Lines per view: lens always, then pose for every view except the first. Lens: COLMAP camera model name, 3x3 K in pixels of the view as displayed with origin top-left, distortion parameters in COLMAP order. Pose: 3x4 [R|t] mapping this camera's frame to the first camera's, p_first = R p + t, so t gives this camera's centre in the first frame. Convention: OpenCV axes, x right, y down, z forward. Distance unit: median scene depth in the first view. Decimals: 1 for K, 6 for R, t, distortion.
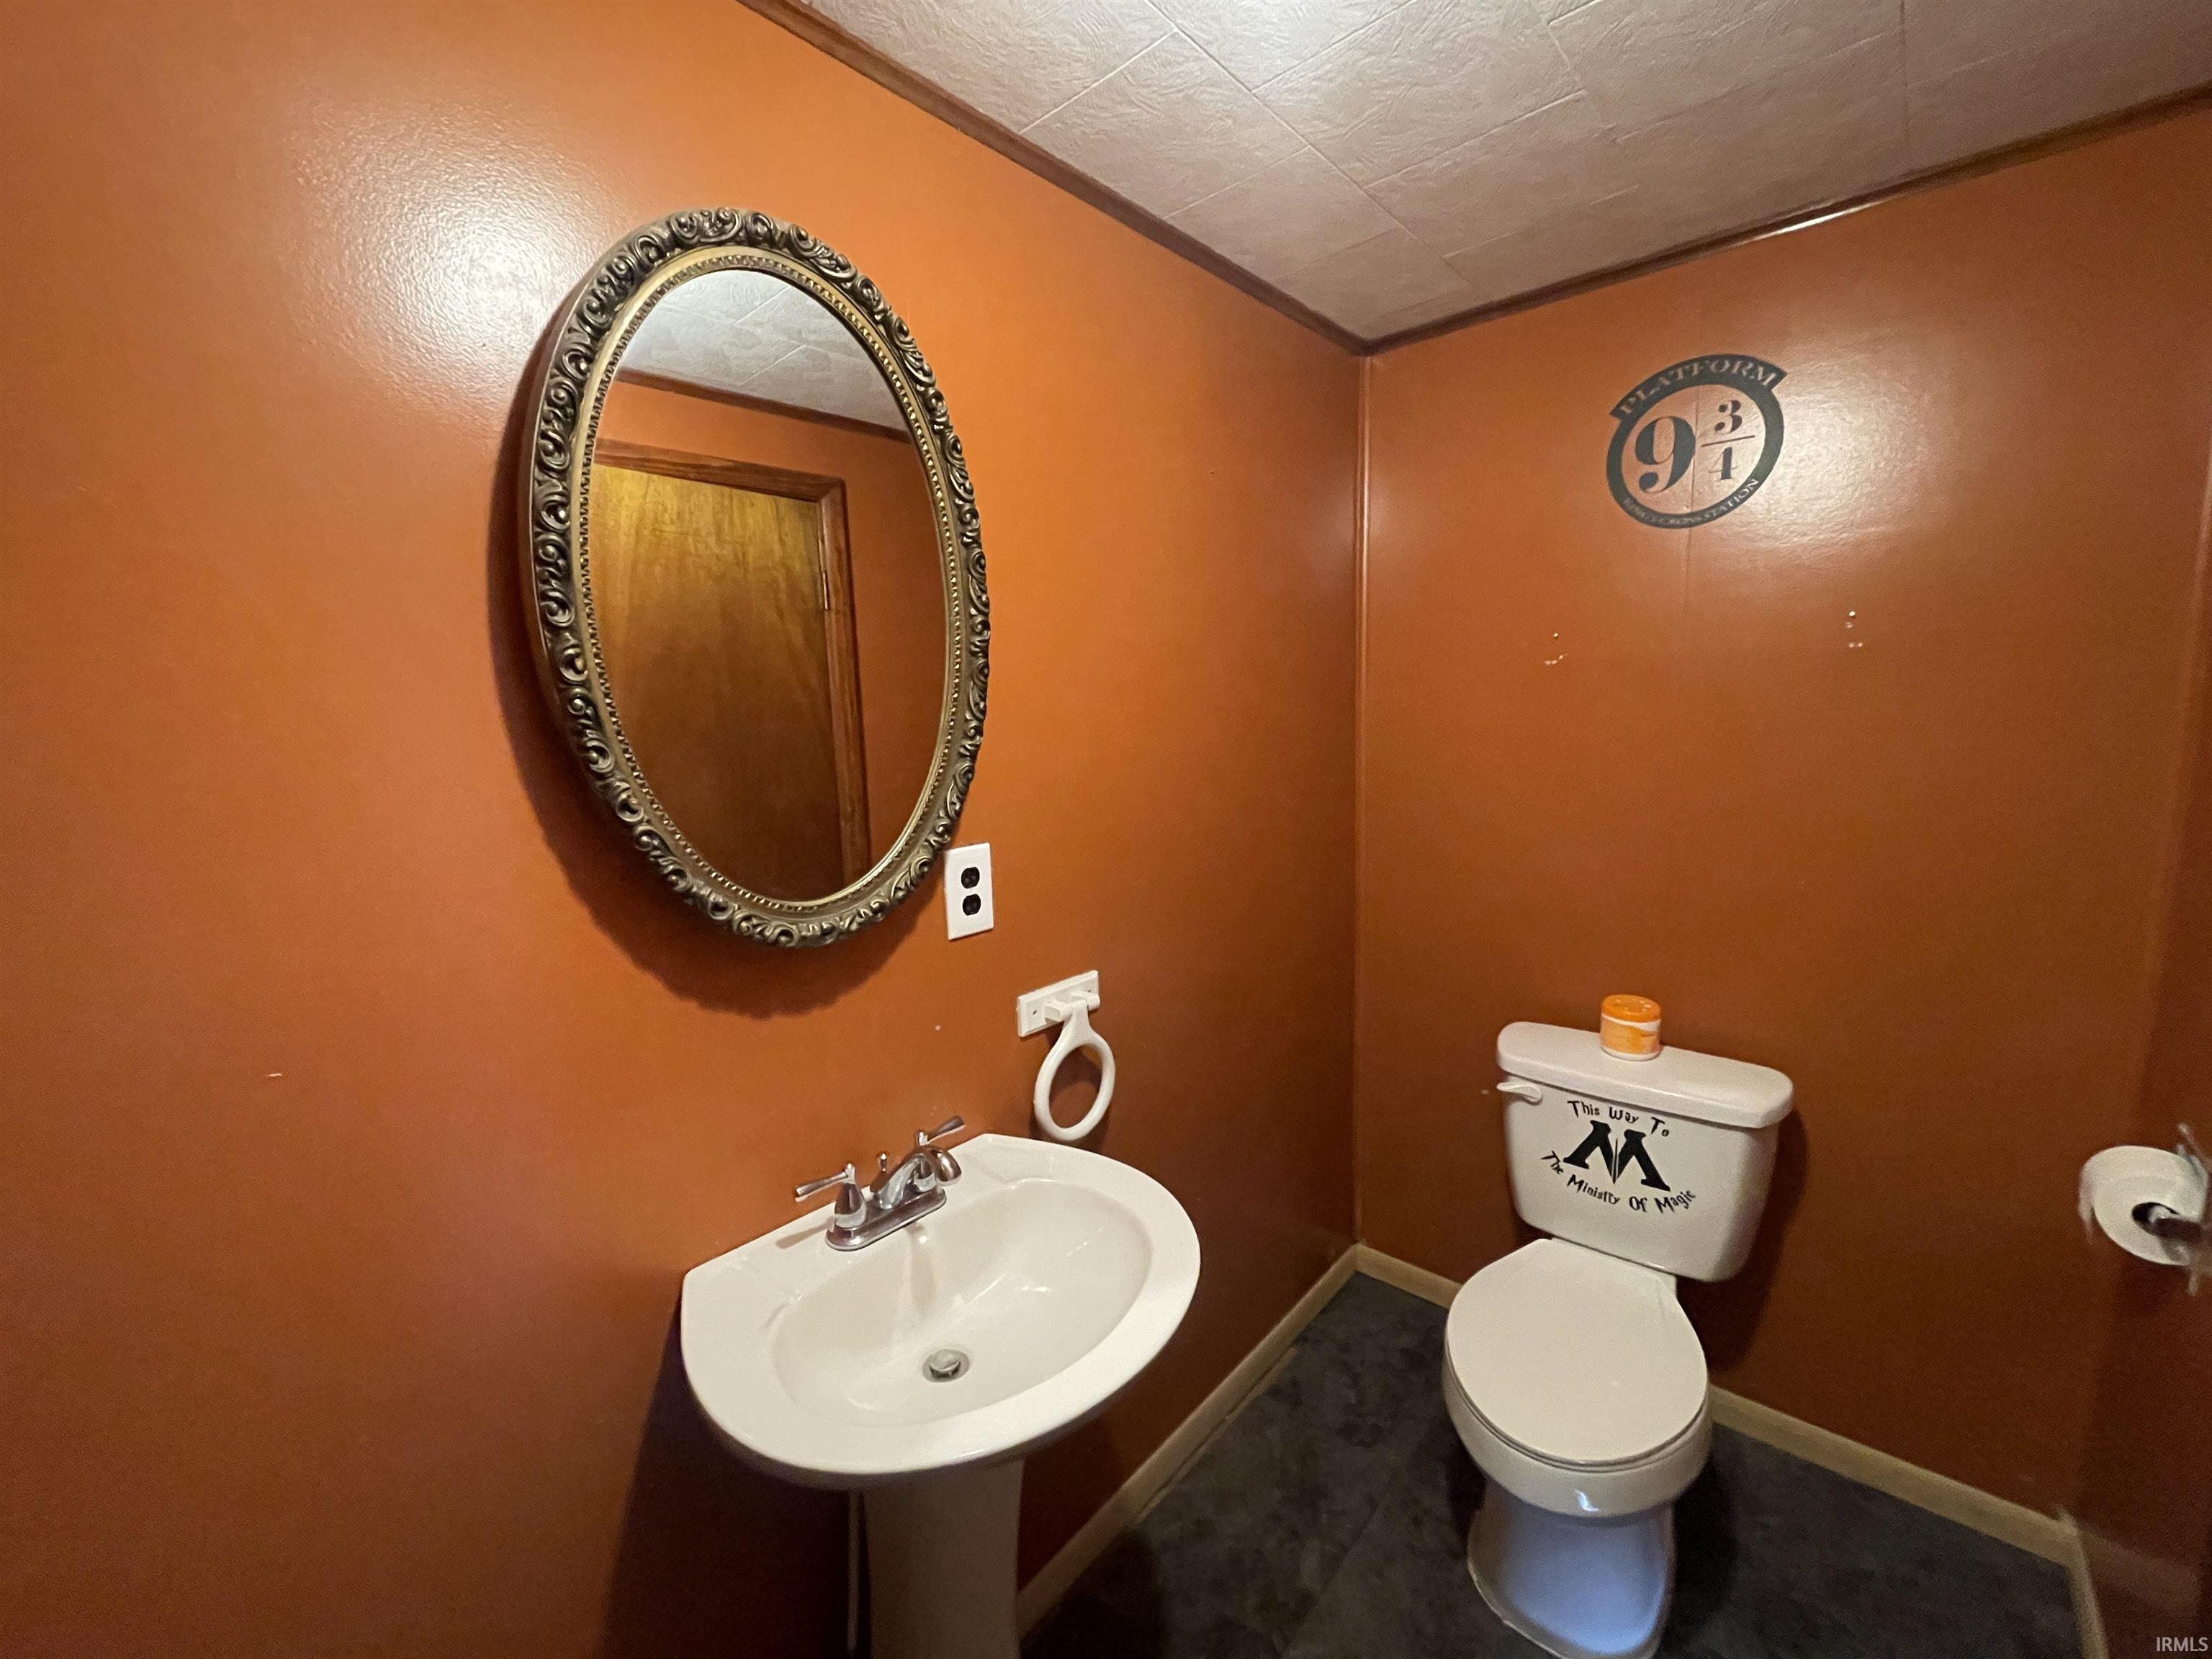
lens RADIAL K [[889.9, 0, 1105.7], [0, 889.9, 827.7], [0, 0, 1]] dist [0.001128, -0.000126]
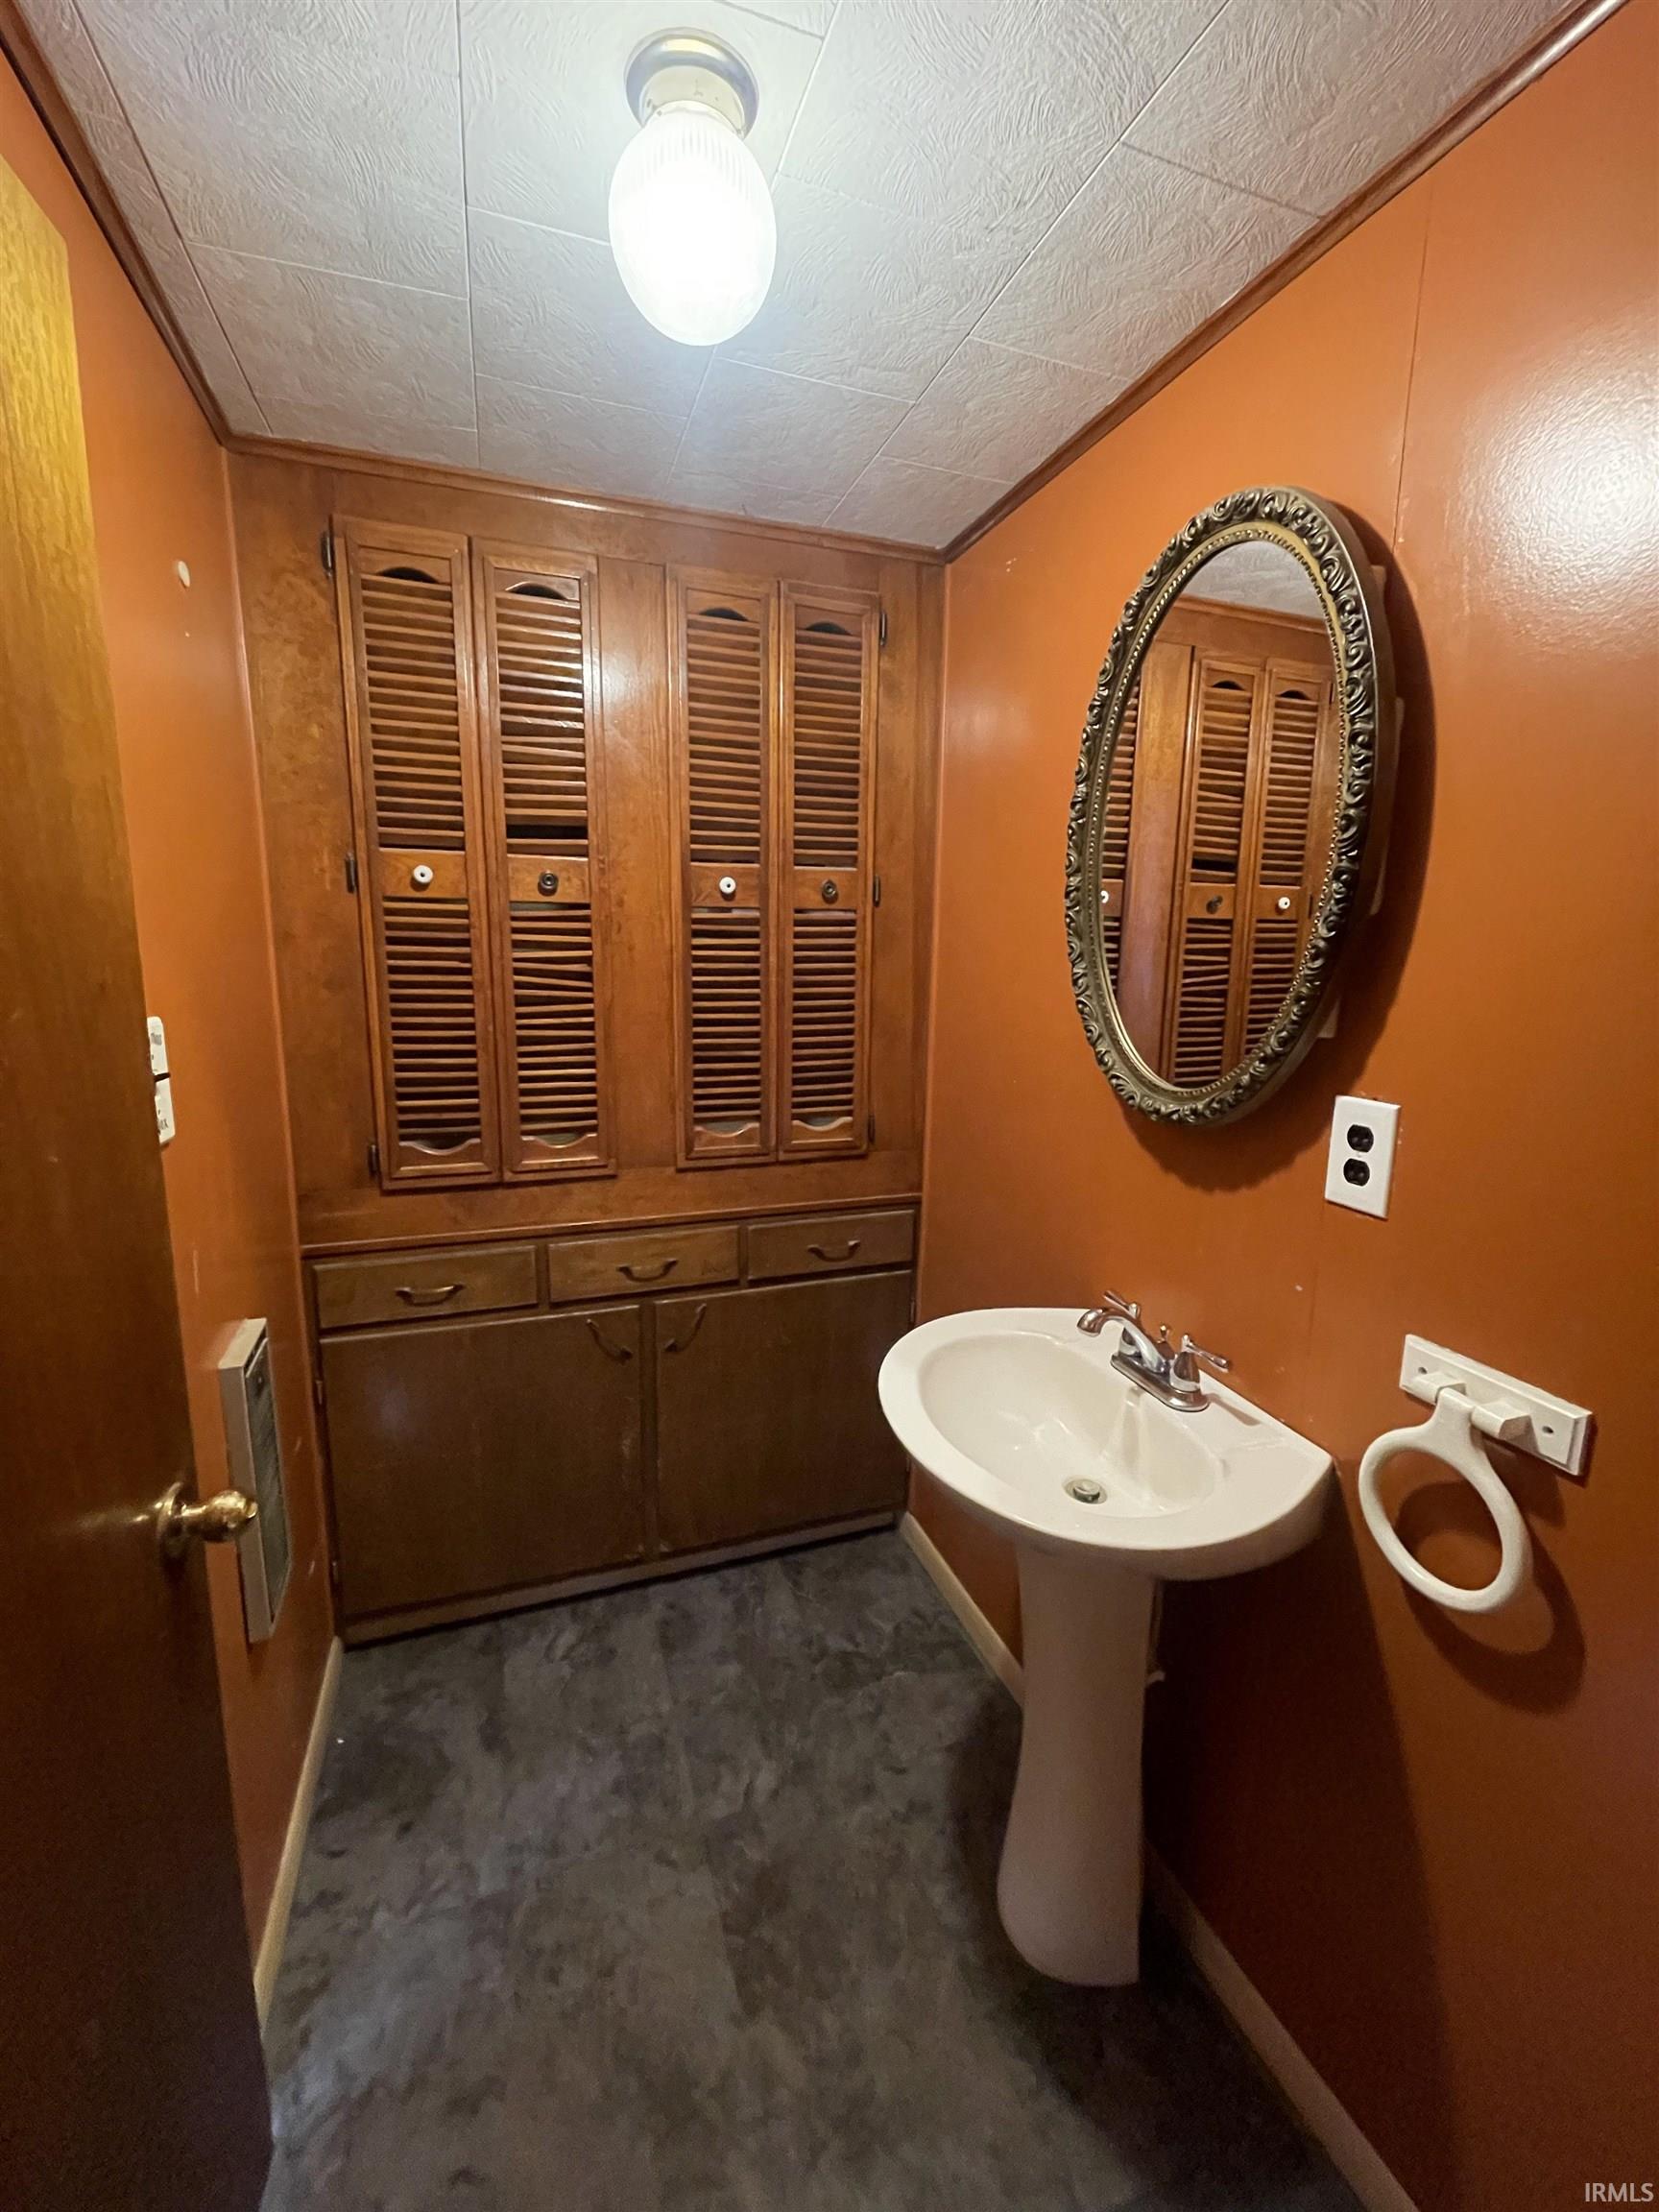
lens RADIAL K [[889.9, 0, 825.7], [0, 889.9, 1098.9], [0, 0, 1]] dist [0.001128, -0.000126]
pose [[-0.483513, 0.169543, -0.858761, 0.759503], [-0.117390, 0.959642, 0.255554, -0.125613], [0.867430, 0.224373, -0.444096, 0.930116]]
